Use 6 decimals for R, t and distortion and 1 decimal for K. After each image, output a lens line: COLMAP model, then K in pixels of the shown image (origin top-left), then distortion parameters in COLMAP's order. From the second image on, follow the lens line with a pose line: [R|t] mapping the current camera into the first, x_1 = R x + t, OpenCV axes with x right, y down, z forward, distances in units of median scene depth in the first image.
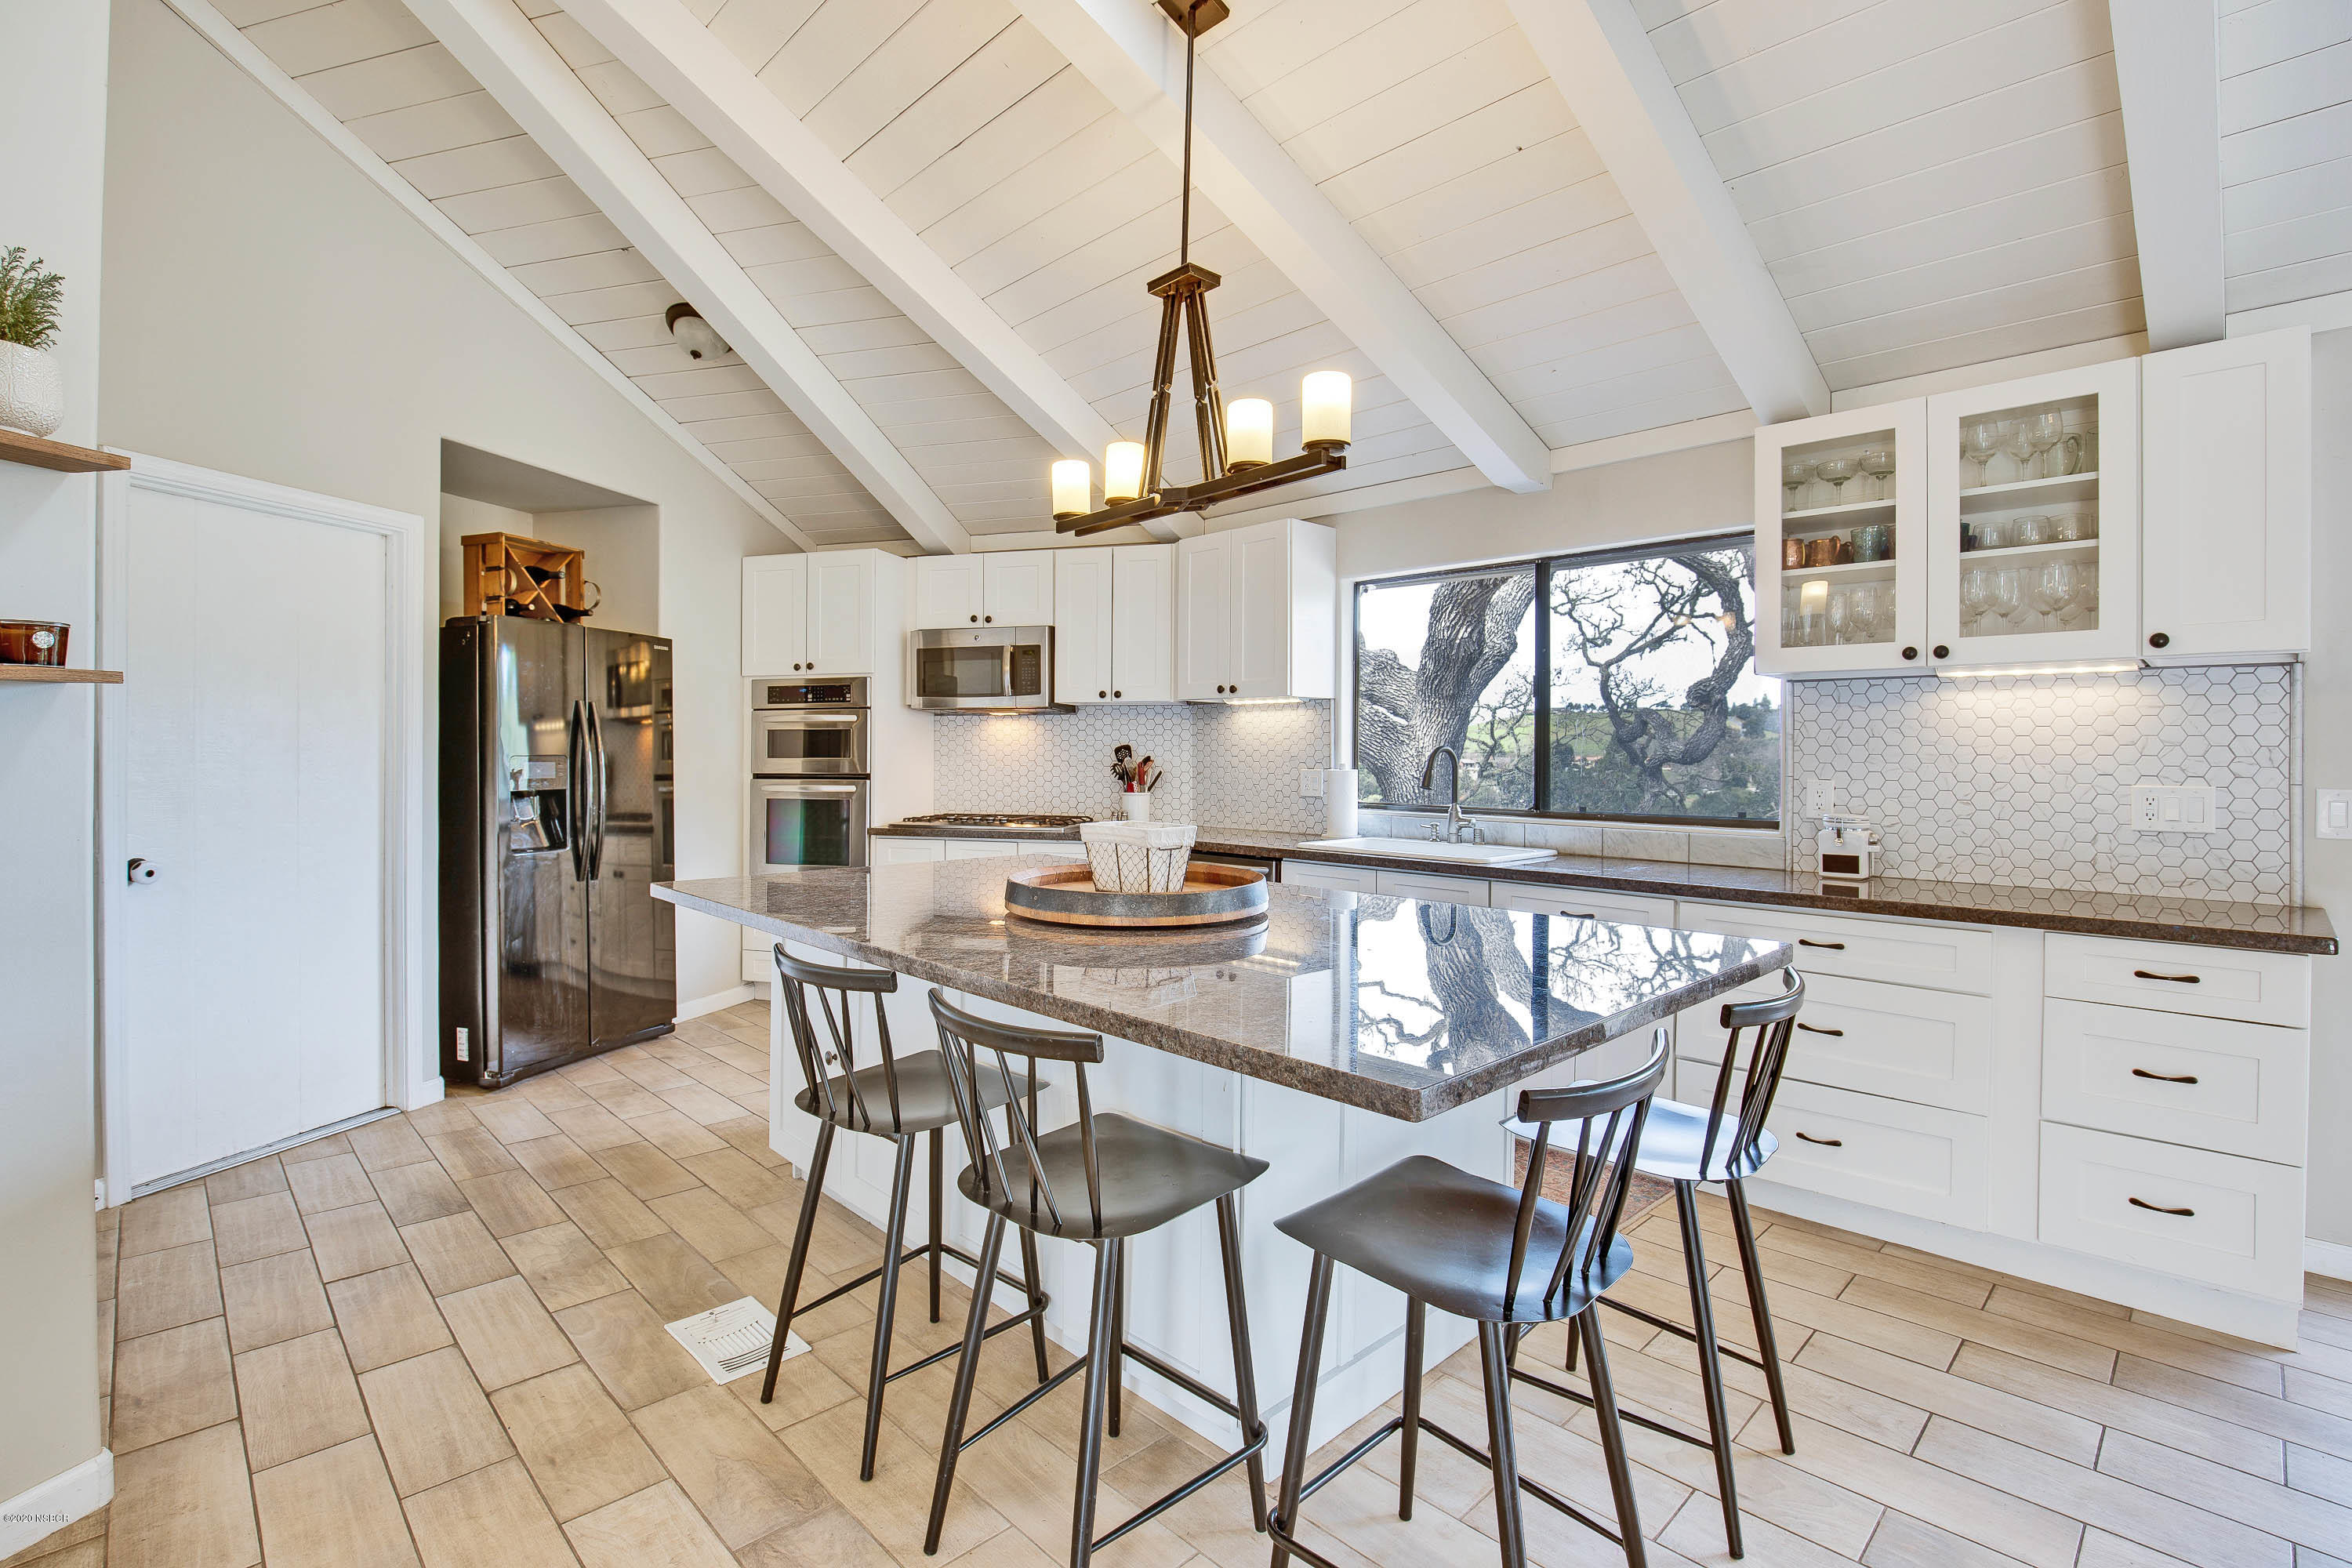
lens RADIAL K [[1097.5, 0, 1154.2], [0, 1097.5, 763.5], [0, 0, 1]] dist [-0.027932, 0.000332]
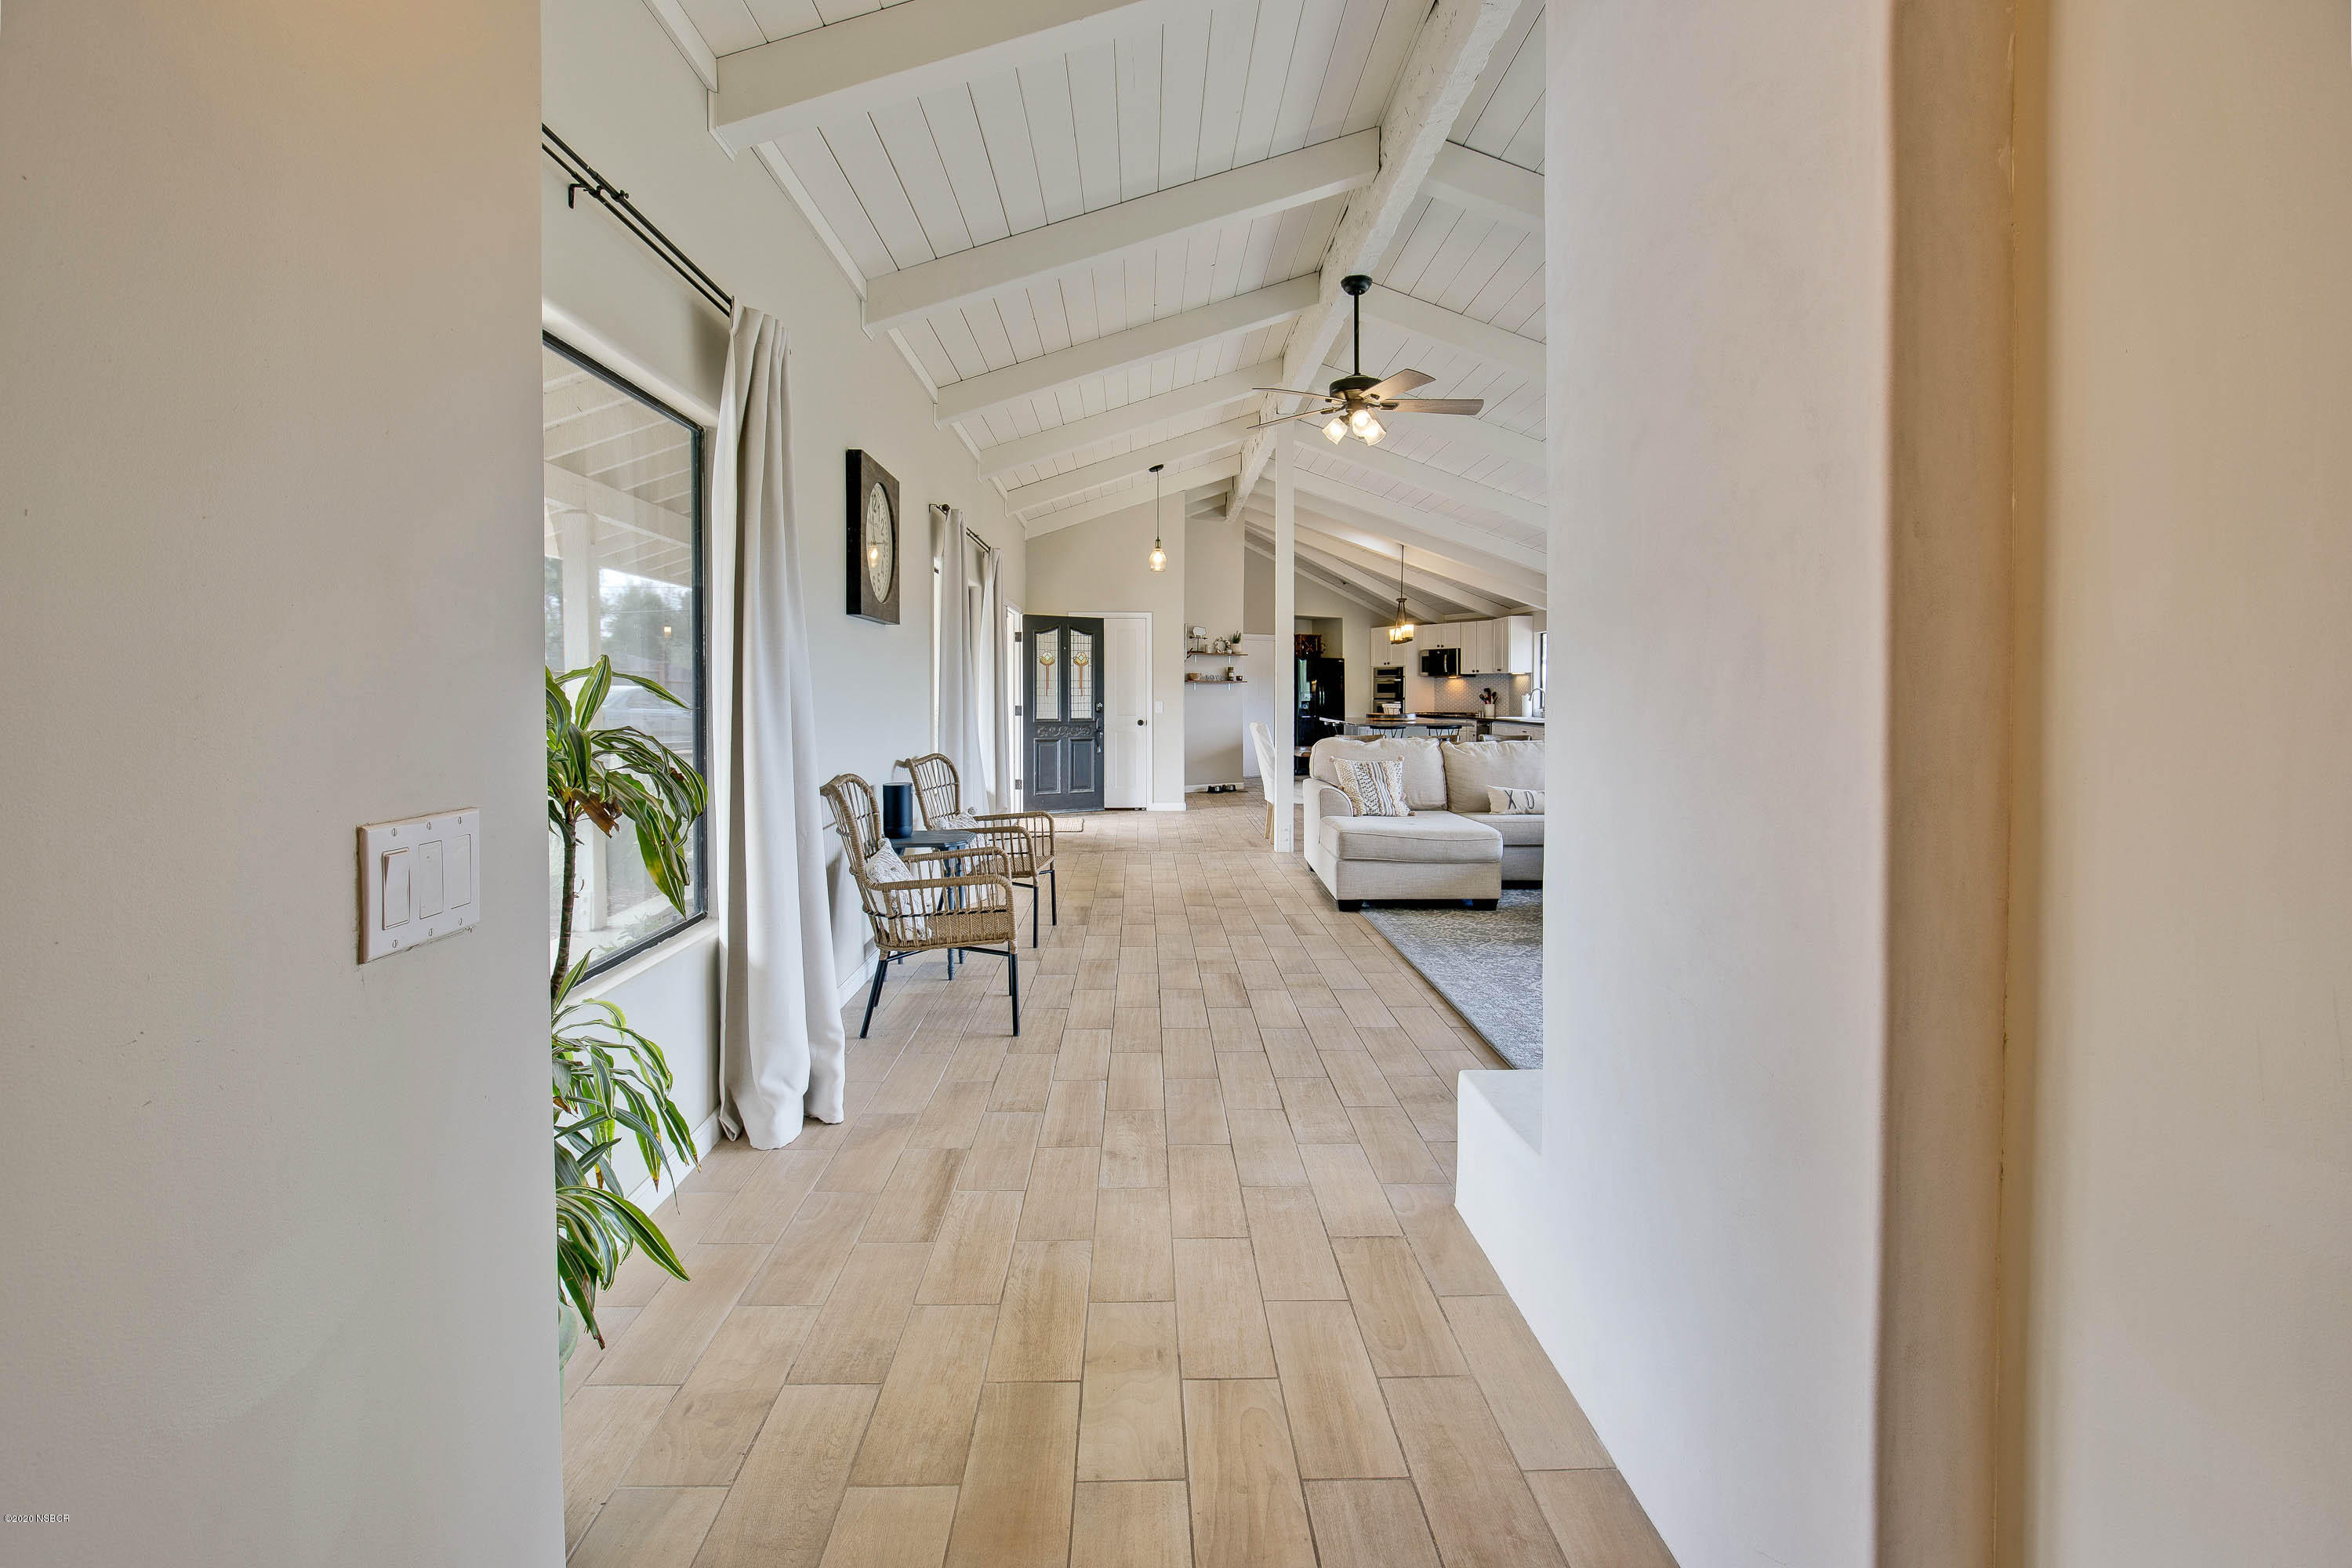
lens RADIAL K [[1097.5, 0, 1178.4], [0, 1097.5, 773.4], [0, 0, 1]] dist [-0.027932, 0.000332]
pose [[0.743310, 0.044936, -0.667436, 1.375899], [-0.001613, 0.997859, 0.065385, 0.022499], [0.668945, -0.047525, 0.741791, -1.790417]]
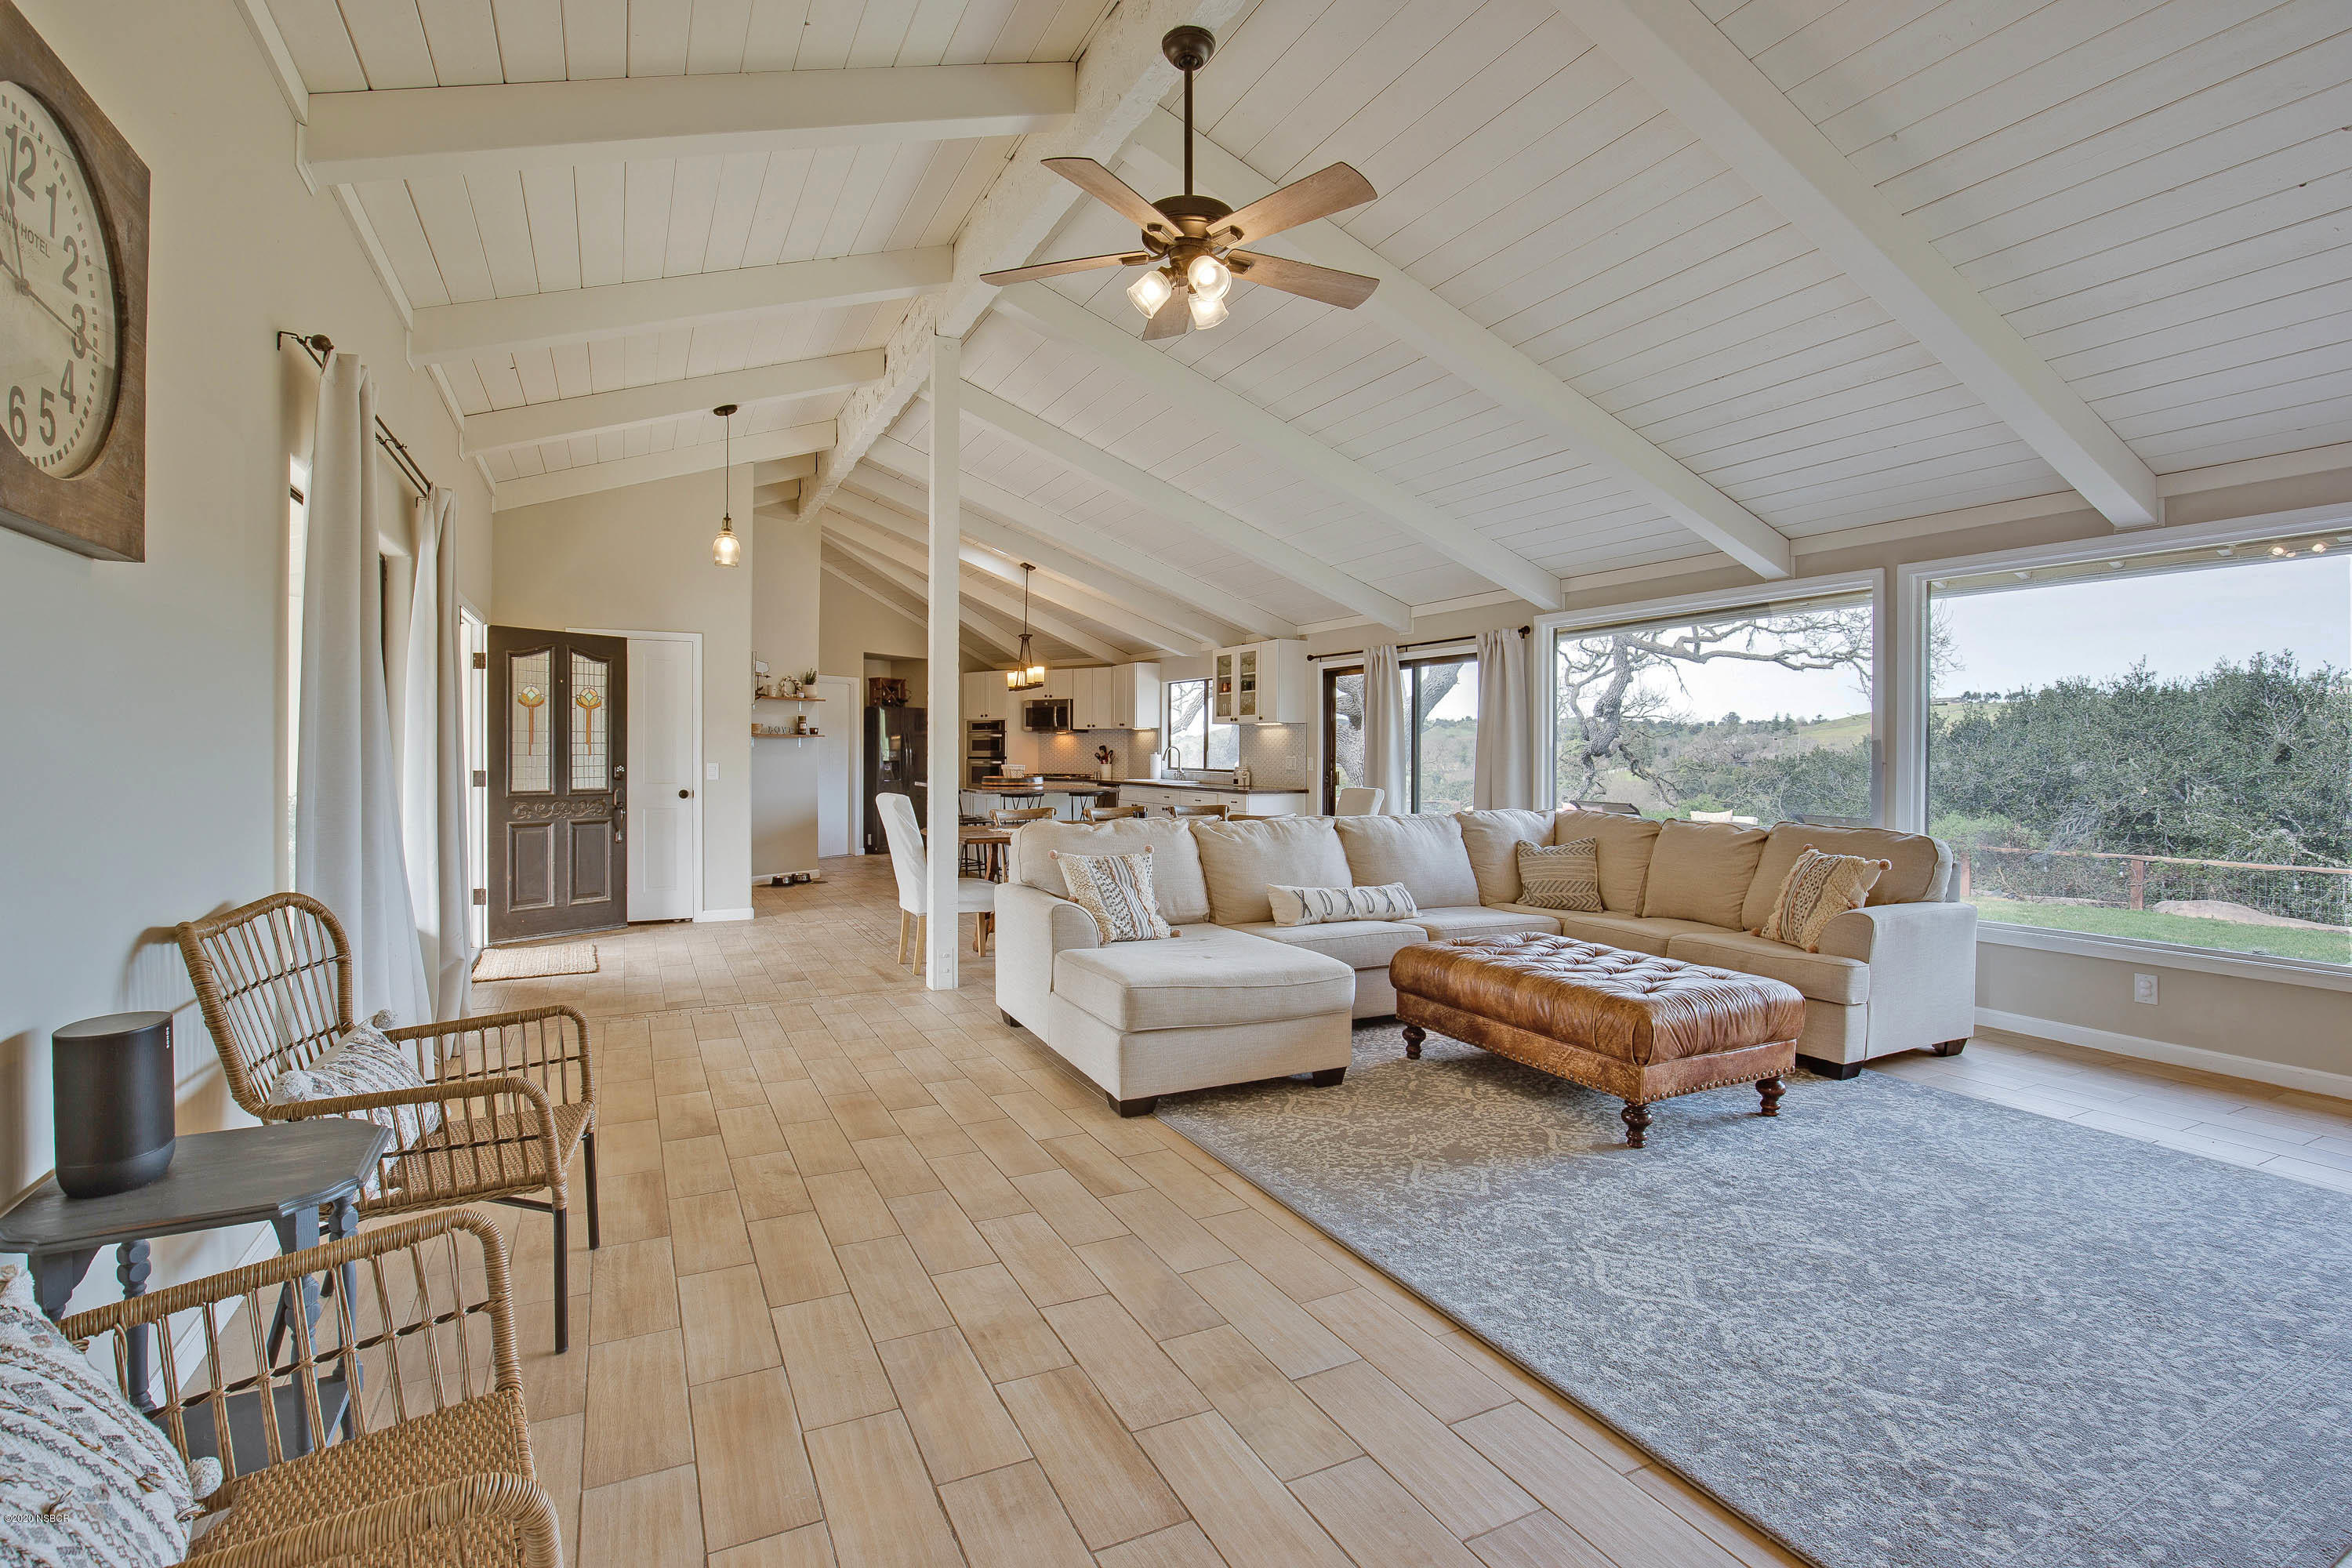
lens RADIAL K [[1097.5, 0, 1169.2], [0, 1097.5, 773.1], [0, 0, 1]] dist [-0.027932, 0.000332]
pose [[0.955587, 0.004801, -0.294670, 0.899301], [-0.001207, 0.999923, 0.012377, 0.016944], [0.294706, -0.011472, 0.955519, -1.418575]]
